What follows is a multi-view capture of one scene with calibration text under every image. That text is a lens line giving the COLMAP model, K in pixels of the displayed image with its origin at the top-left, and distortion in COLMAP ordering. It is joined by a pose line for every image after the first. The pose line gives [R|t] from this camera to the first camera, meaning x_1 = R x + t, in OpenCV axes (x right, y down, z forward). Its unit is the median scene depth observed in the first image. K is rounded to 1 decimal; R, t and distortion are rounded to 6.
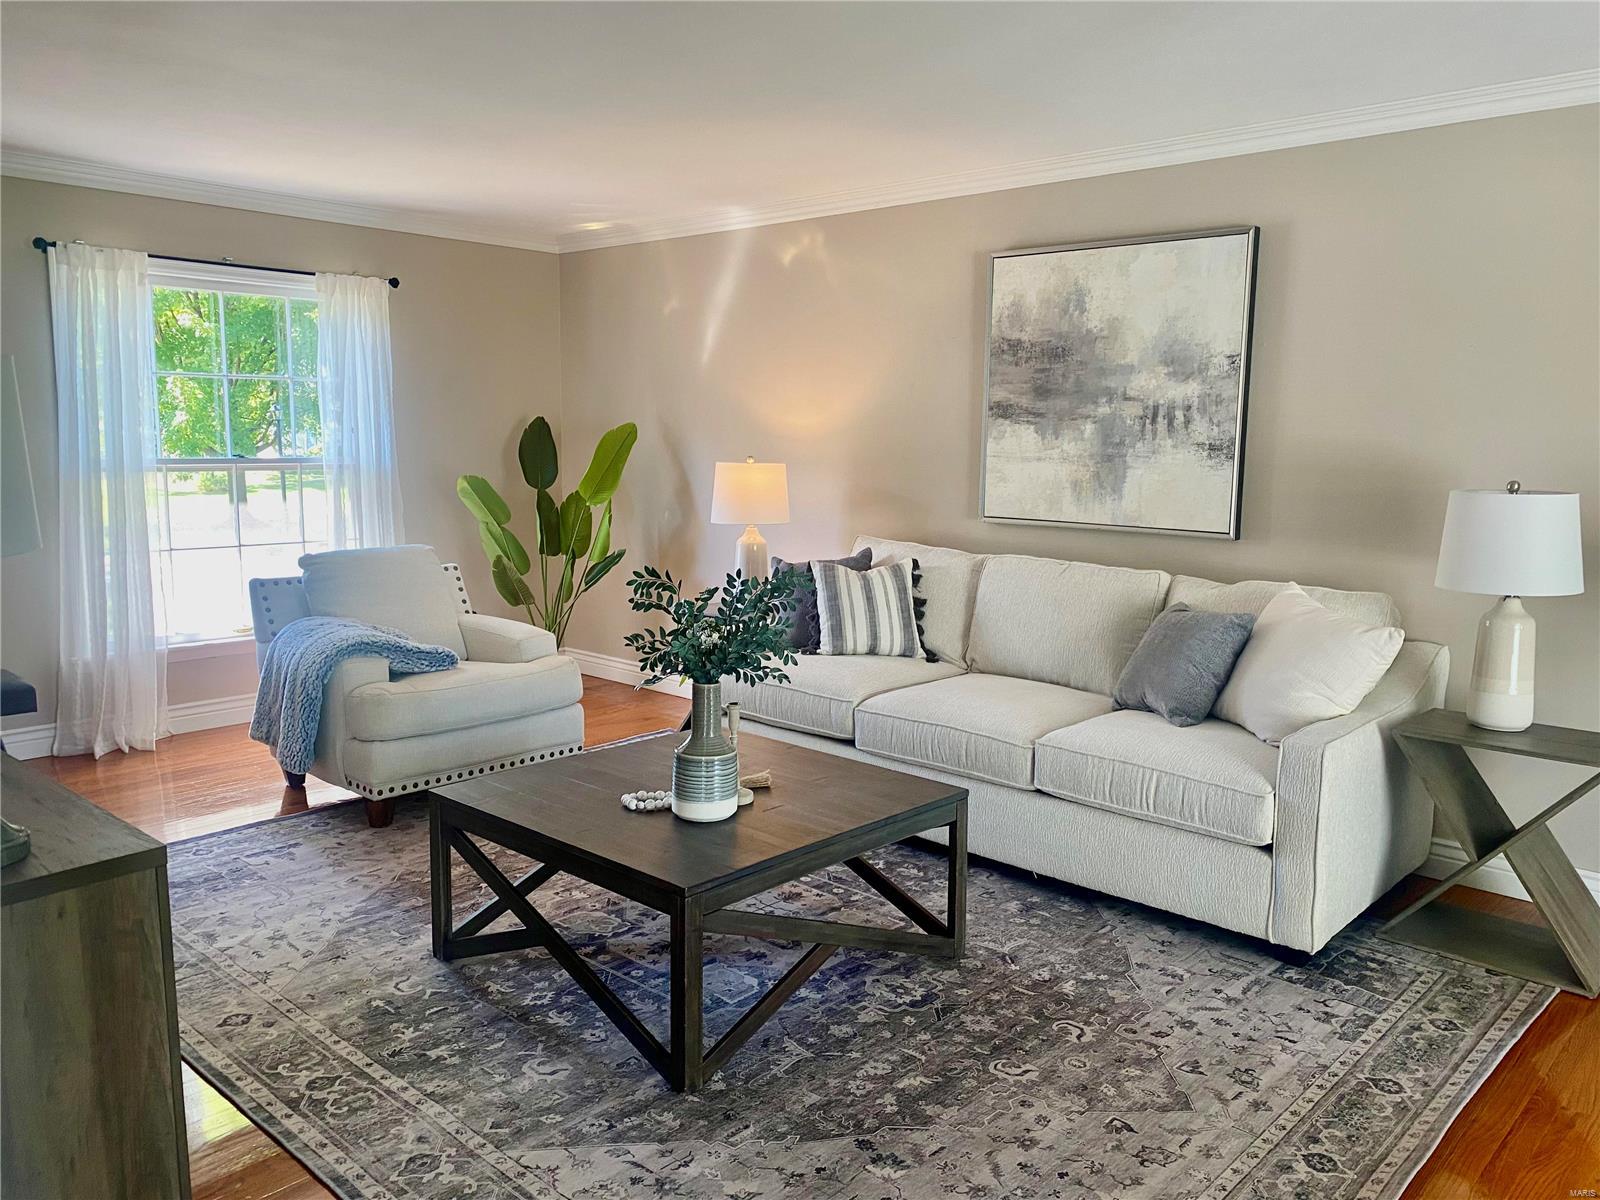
lens RADIAL K [[1231.8, 0, 807.0], [0, 1231.8, 573.8], [0, 0, 1]] dist [0.014735, -0.006633]
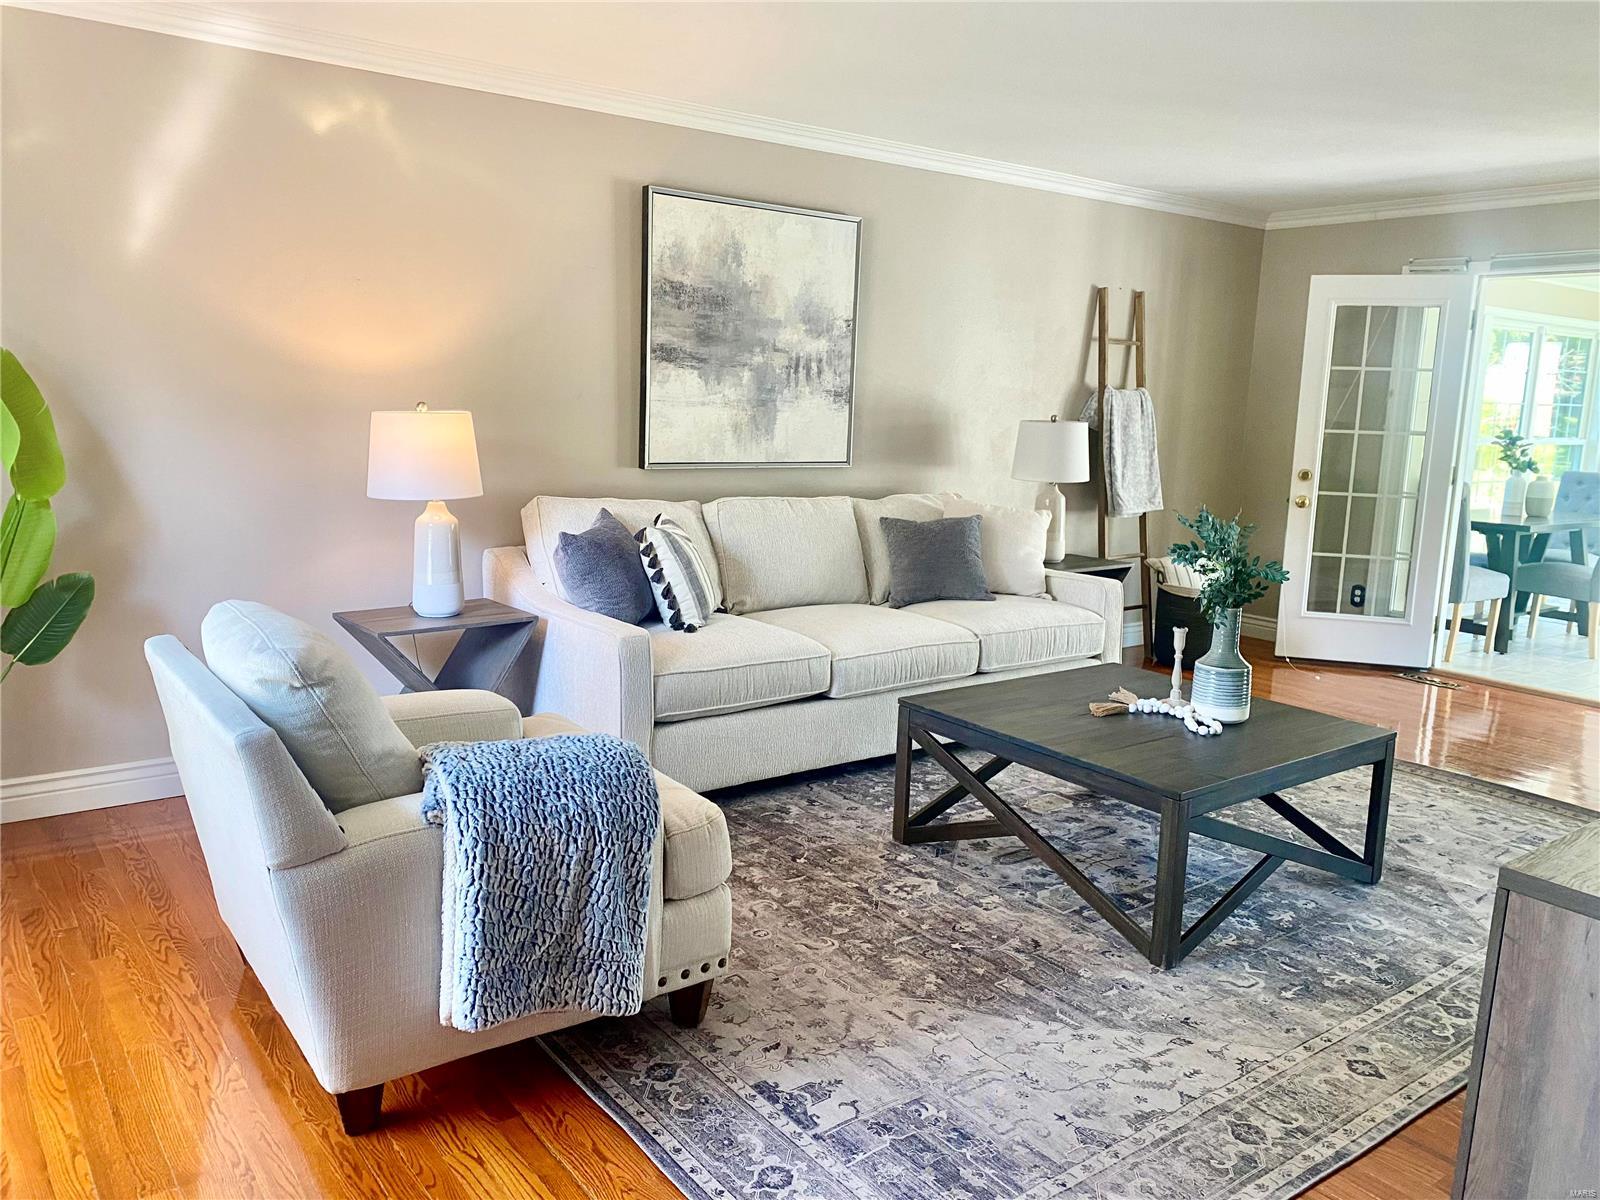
lens RADIAL K [[1198.9, 0, 800.0], [0, 1198.9, 600.0], [0, 0, 1]] dist [0.007160, 0.004796]
pose [[0.177096, -0.179035, 0.967772, -0.894895], [0.075794, 0.982876, 0.167959, -0.105212], [-0.981271, 0.043607, 0.187633, 0.827249]]
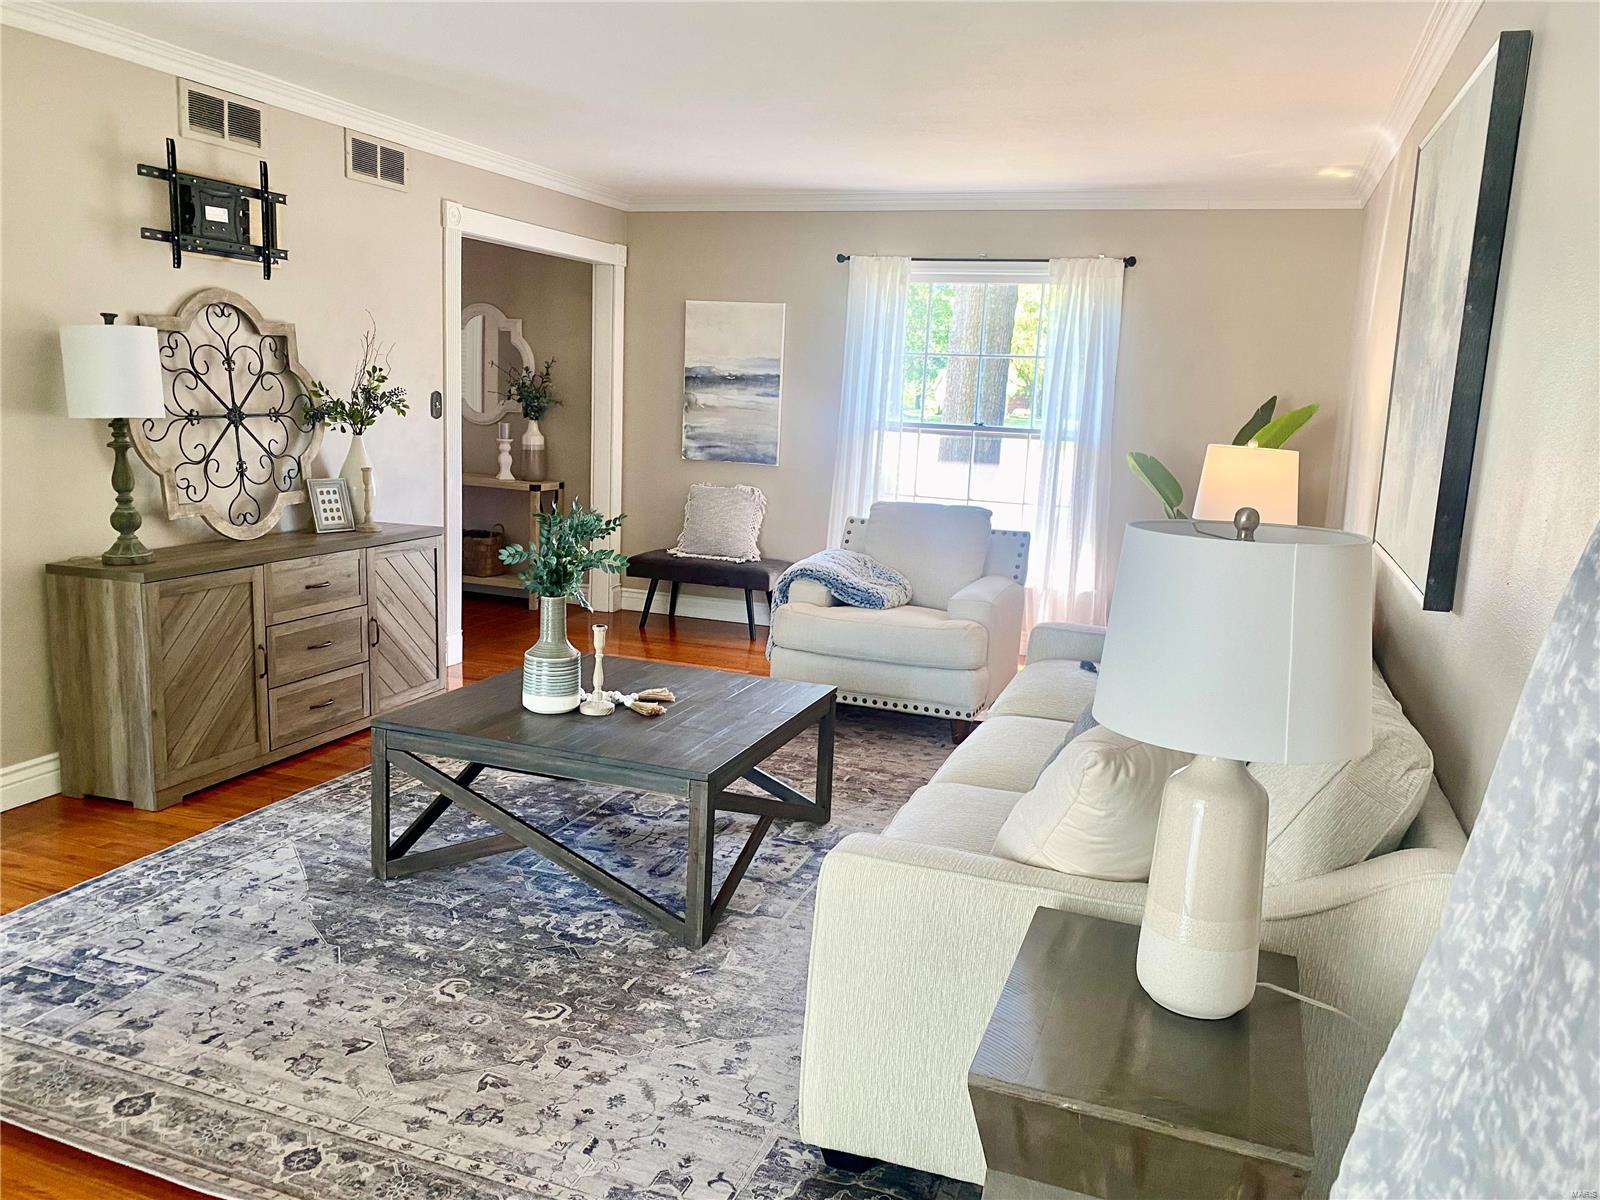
lens RADIAL K [[1198.9, 0, 800.0], [0, 1198.9, 600.0], [0, 0, 1]] dist [0.007160, 0.004796]
pose [[0.392374, 0.171751, -0.903629, 0.730824], [-0.142341, 0.981916, 0.124823, -0.062920], [0.908725, 0.079646, 0.409725, 0.516365]]
